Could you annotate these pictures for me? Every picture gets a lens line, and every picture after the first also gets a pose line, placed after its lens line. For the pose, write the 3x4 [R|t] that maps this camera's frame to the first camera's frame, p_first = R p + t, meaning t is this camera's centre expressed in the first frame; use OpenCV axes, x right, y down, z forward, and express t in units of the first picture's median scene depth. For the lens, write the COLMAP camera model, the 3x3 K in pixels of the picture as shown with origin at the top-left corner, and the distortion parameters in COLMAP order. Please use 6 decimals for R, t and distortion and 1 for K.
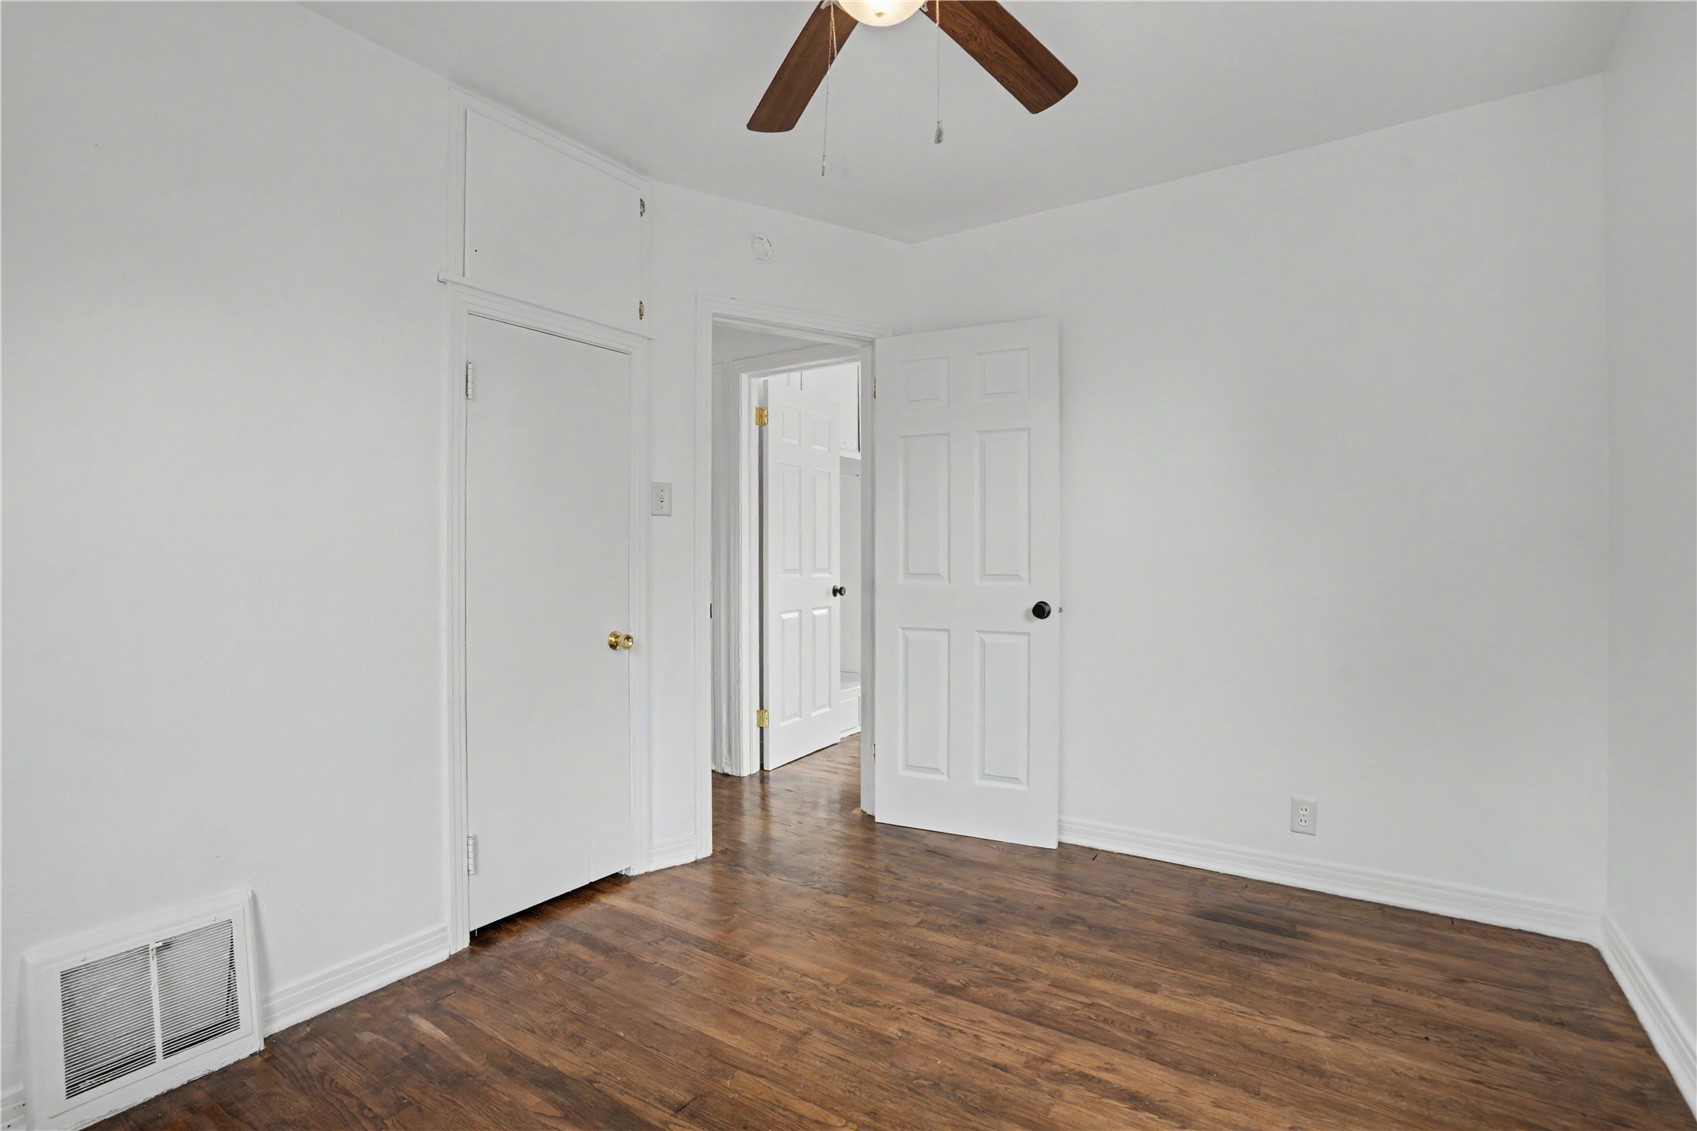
lens RADIAL K [[789.4, 0, 848.2], [0, 789.4, 567.6], [0, 0, 1]] dist [-0.069676, 0.024200]
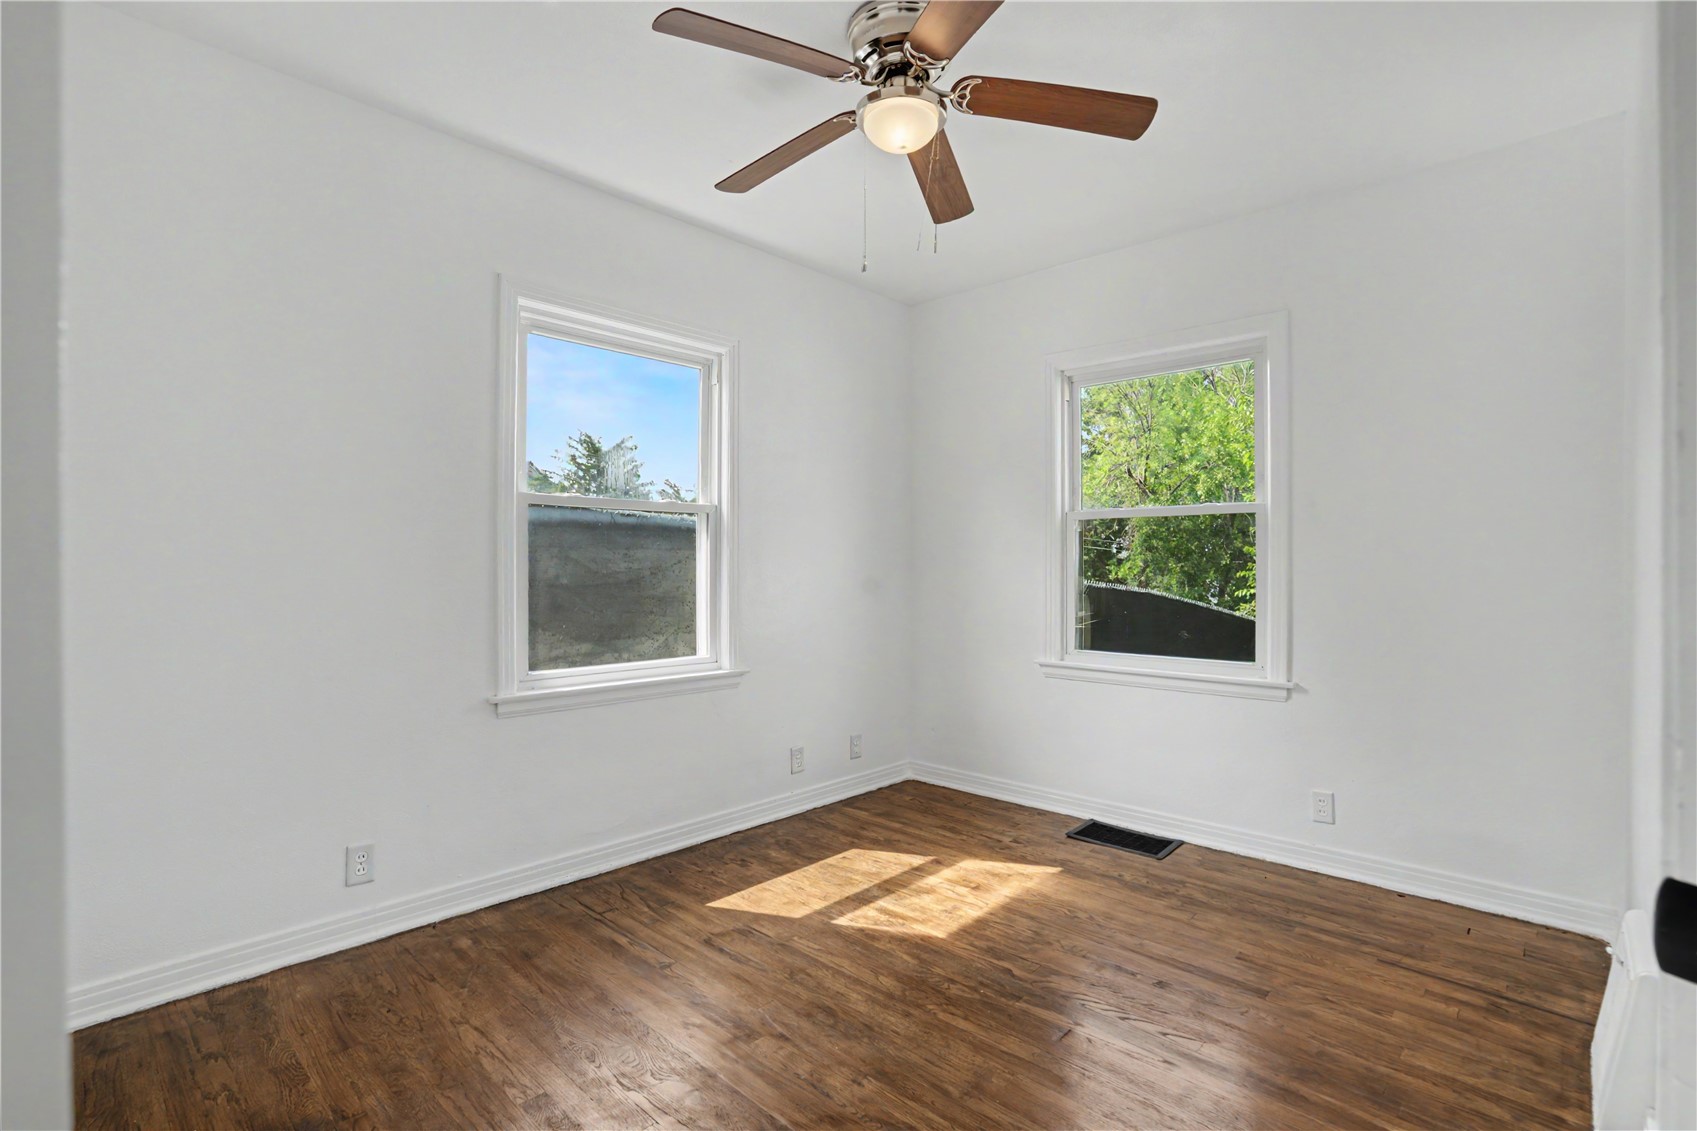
lens RADIAL K [[789.4, 0, 848.2], [0, 789.4, 567.6], [0, 0, 1]] dist [-0.069676, 0.024200]
pose [[-0.986408, 0.002983, 0.164288, -0.068214], [0.006026, 0.999819, 0.018030, -0.032045], [-0.164204, 0.018775, -0.986248, 1.909084]]
